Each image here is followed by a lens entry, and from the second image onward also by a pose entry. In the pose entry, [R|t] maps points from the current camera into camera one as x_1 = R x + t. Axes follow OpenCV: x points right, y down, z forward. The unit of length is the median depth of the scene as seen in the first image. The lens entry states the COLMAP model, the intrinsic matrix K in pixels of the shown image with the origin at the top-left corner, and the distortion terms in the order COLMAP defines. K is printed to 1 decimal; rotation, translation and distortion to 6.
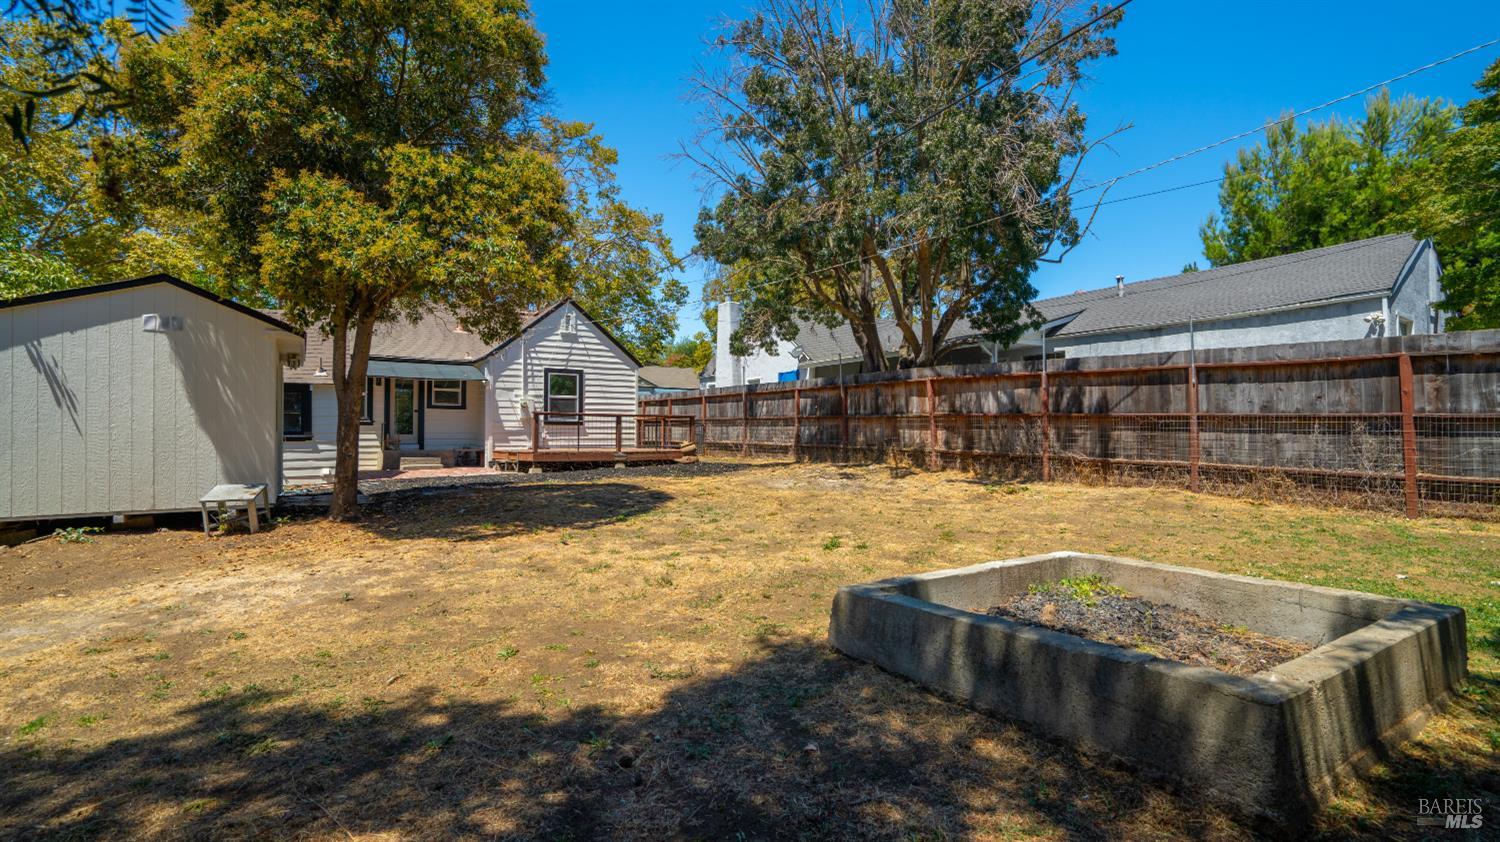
lens RADIAL K [[691.1, 0, 743.8], [0, 691.1, 428.6], [0, 0, 1]] dist [-0.036121, 0.002103]
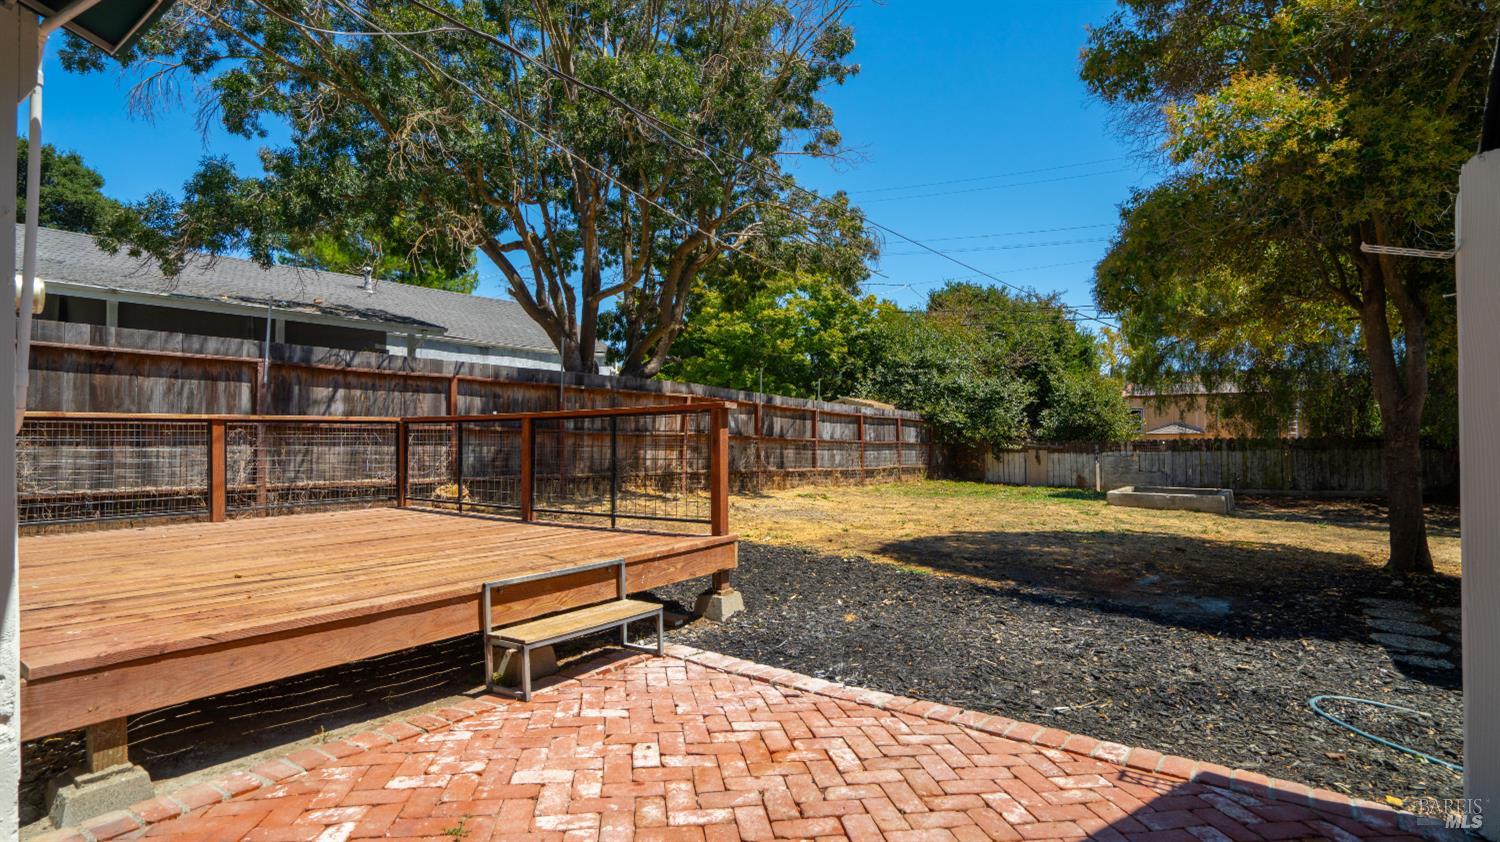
lens RADIAL K [[734.5, 0, 744.5], [0, 734.5, 416.8], [0, 0, 1]] dist [-0.007542, 0.003548]
pose [[-0.331681, 0.031717, 0.942858, -0.556275], [-0.003317, 0.999389, -0.034786, -0.006998], [-0.943386, -0.014665, -0.331373, 0.998860]]
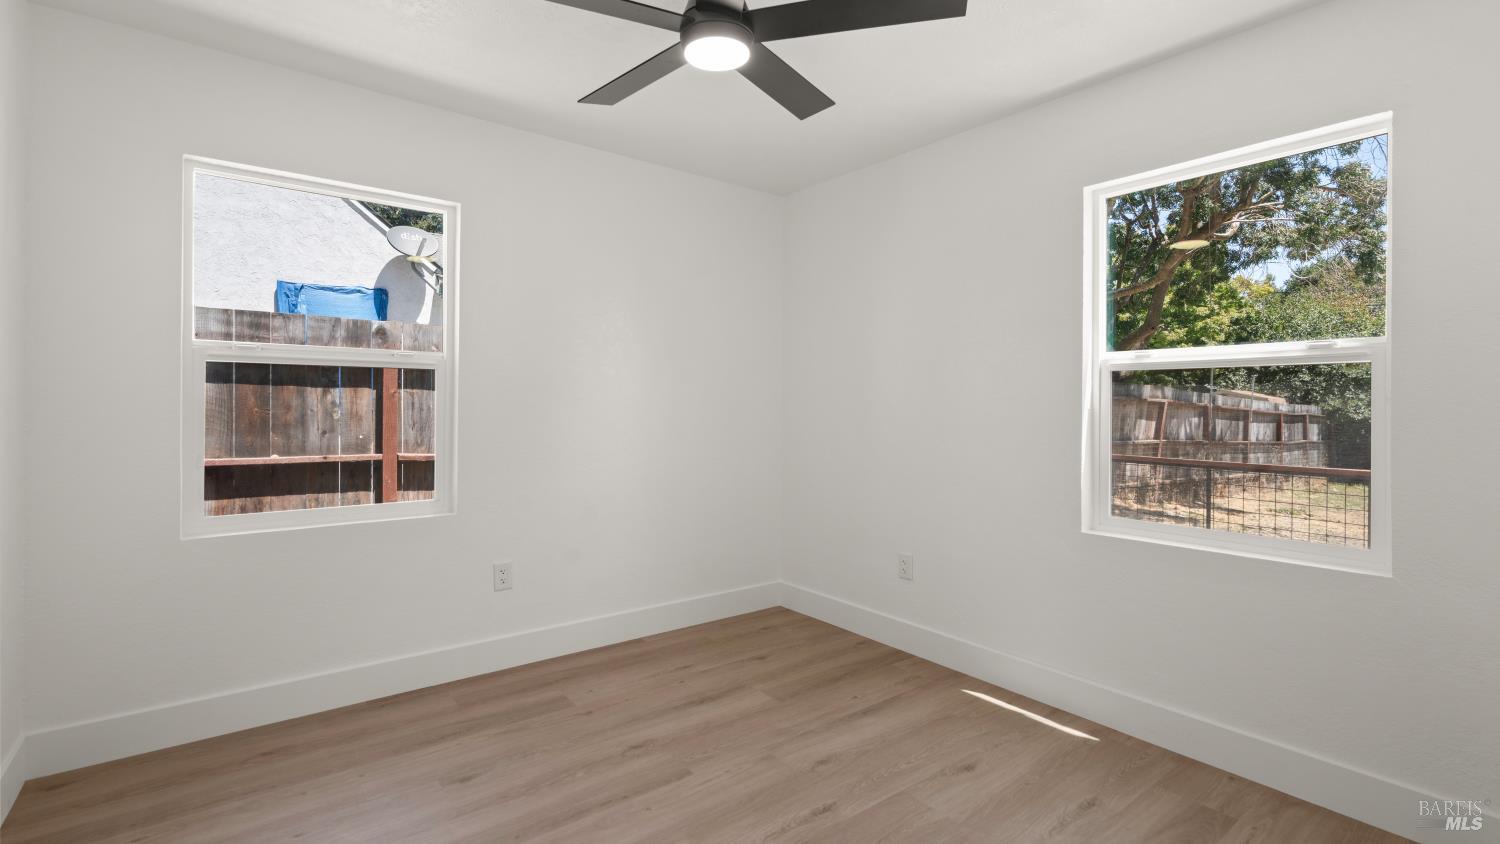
lens RADIAL K [[691.1, 0, 747.2], [0, 691.1, 415.8], [0, 0, 1]] dist [-0.036121, 0.002103]
pose [[-0.059340, -0.009727, 0.998190, -0.429550], [-0.017288, 0.999813, 0.008715, -0.040913], [-0.998088, -0.016740, -0.059497, 1.237682]]
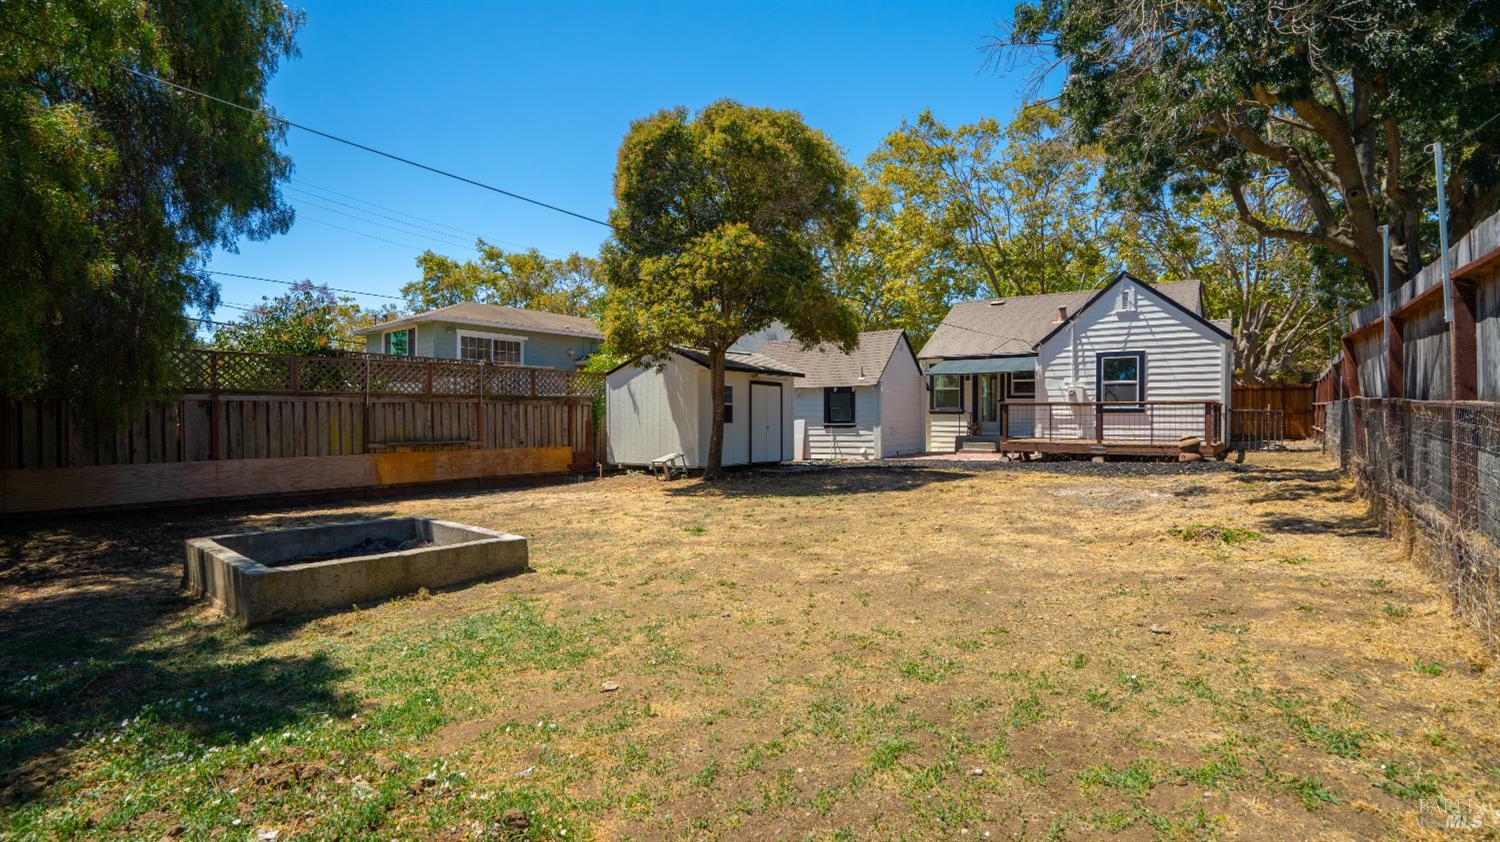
lens RADIAL K [[691.1, 0, 744.7], [0, 691.1, 416.6], [0, 0, 1]] dist [-0.036121, 0.002103]
pose [[0.309715, 0.002906, -0.950825, 0.510492], [0.008600, 0.999946, 0.005857, -0.011462], [0.950790, -0.009991, 0.309673, 0.281753]]
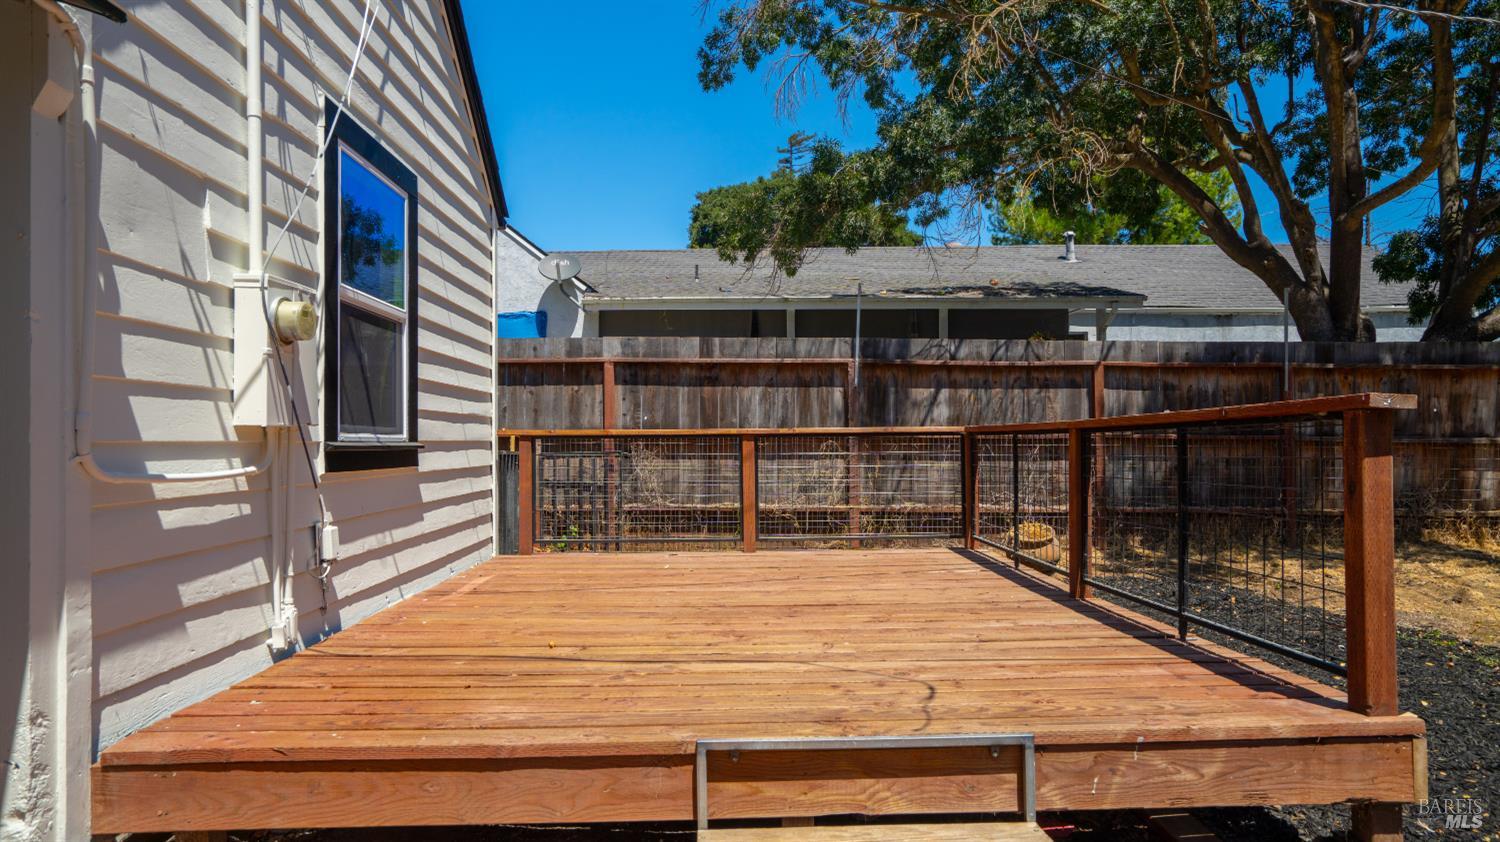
lens RADIAL K [[905.1, 0, 750.1], [0, 905.1, 415.3], [0, 0, 1]] dist [-0.005481, 0.010038]
pose [[0.530712, 0.025868, 0.847157, -0.459165], [-0.004484, 0.999606, -0.027715, -0.014532], [-0.847540, 0.010910, 0.530619, 0.917988]]
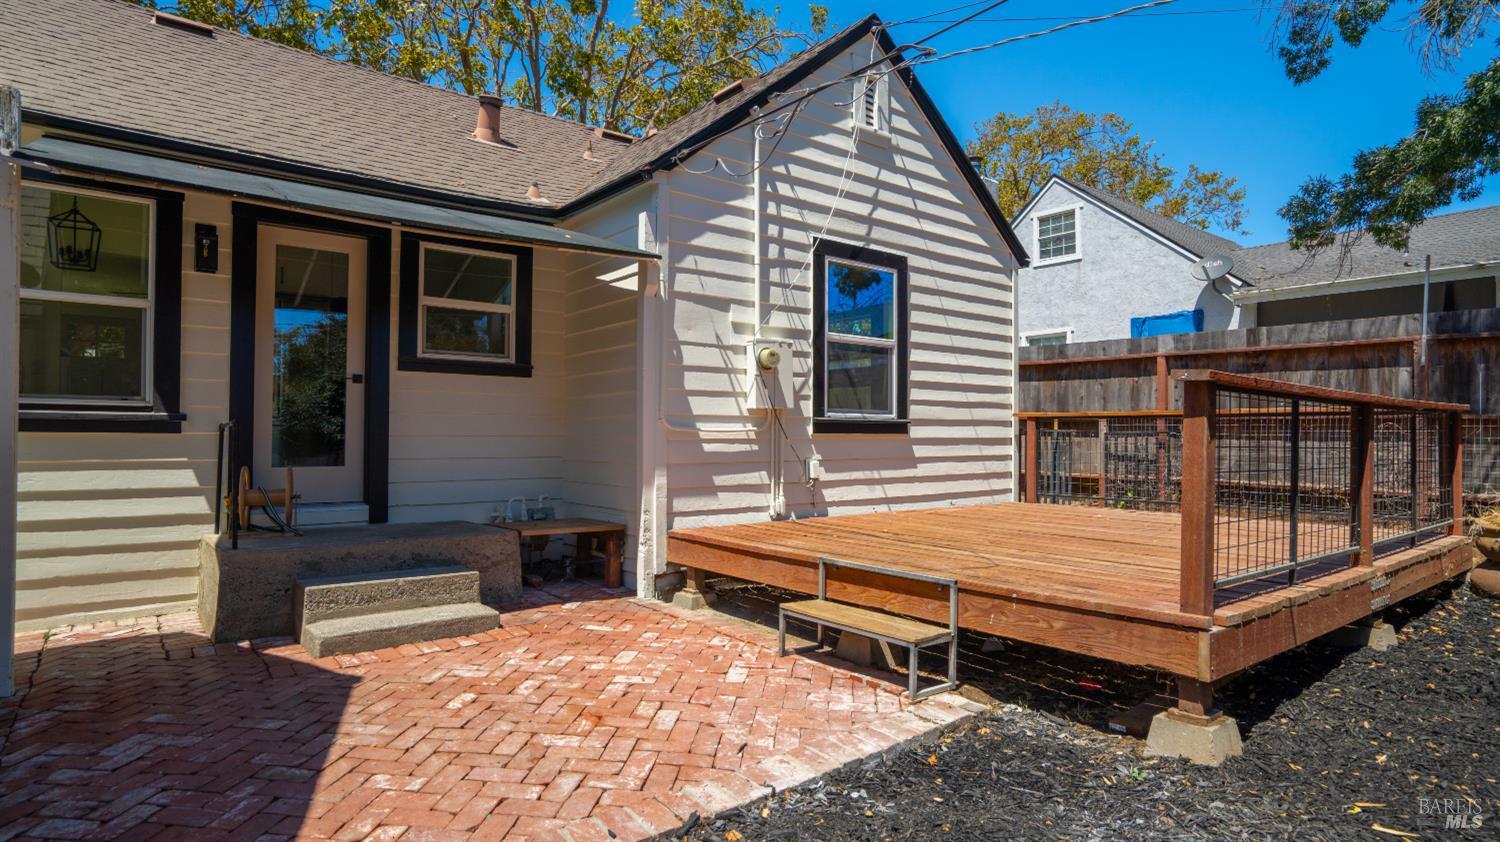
lens RADIAL K [[805.6, 0, 747.8], [0, 805.6, 426.0], [0, 0, 1]] dist [-0.022243, 0.003059]
pose [[0.996727, 0.009433, 0.080291, -0.387649], [-0.009572, 0.999953, 0.001342, -0.009795], [-0.080275, -0.002106, 0.996771, 0.747112]]
